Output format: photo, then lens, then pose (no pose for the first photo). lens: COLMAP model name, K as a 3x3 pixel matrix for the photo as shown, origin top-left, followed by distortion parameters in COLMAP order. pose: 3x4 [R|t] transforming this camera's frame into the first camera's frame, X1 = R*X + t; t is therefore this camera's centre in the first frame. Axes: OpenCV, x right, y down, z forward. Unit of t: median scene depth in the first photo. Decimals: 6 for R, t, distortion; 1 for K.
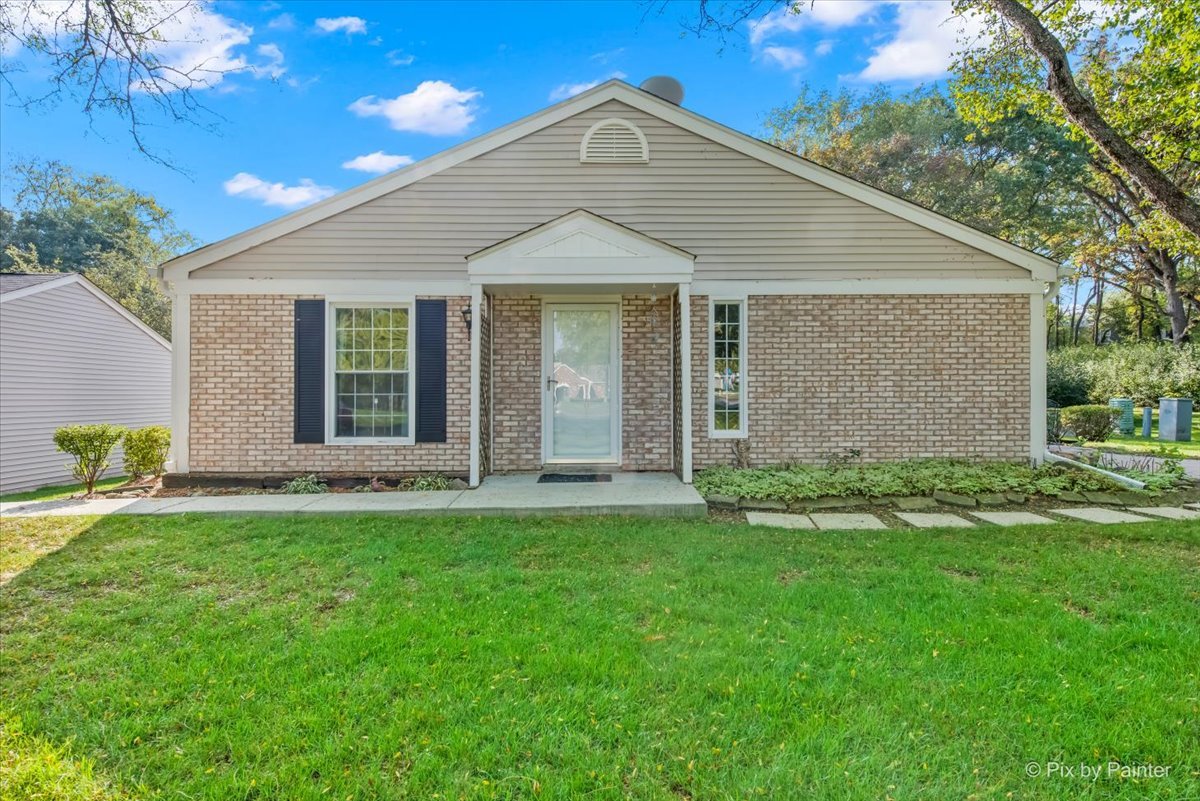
lens RADIAL K [[617.5, 0, 599.7], [0, 617.5, 396.2], [0, 0, 1]] dist [-0.000332, 0.000058]
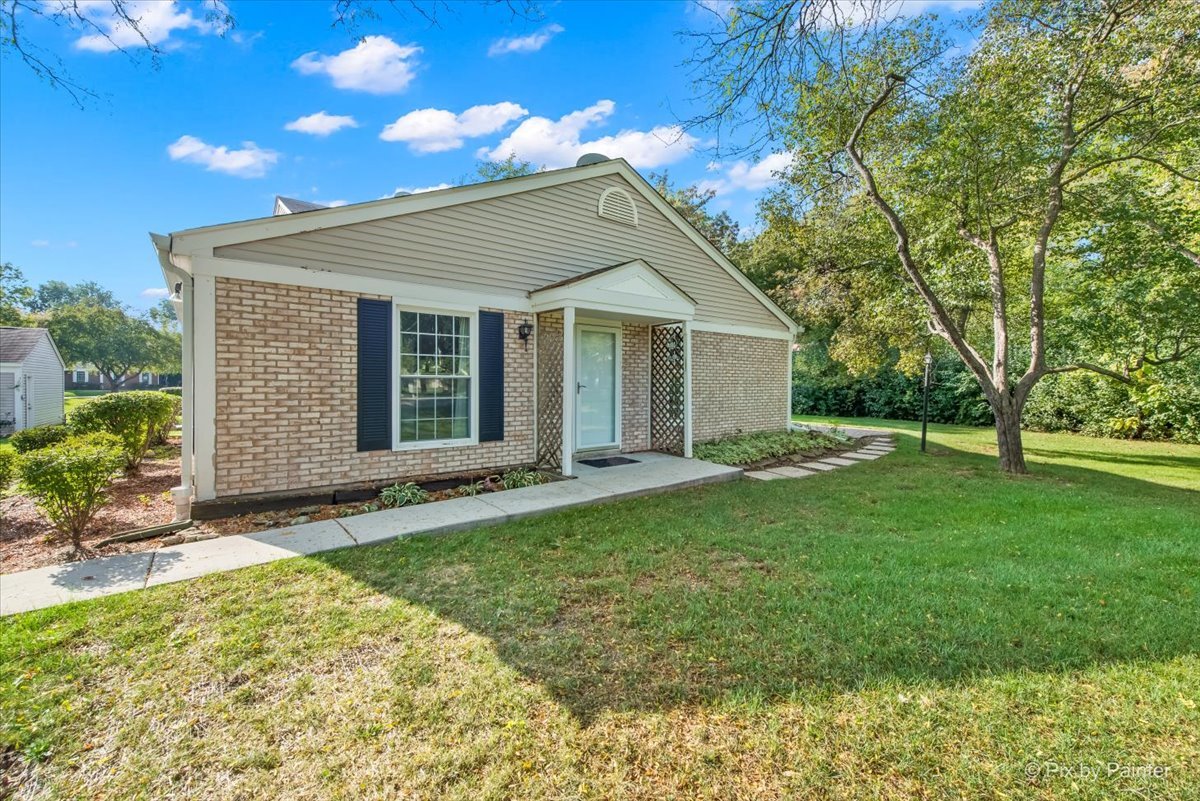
lens RADIAL K [[480.9, 0, 600.3], [0, 480.9, 396.1], [0, 0, 1]] dist [-0.000663, -0.000978]
pose [[0.797067, -0.007992, 0.603838, -0.640504], [-0.001229, 0.999889, 0.014856, -0.019262], [-0.603889, -0.012584, 0.796969, 0.199378]]
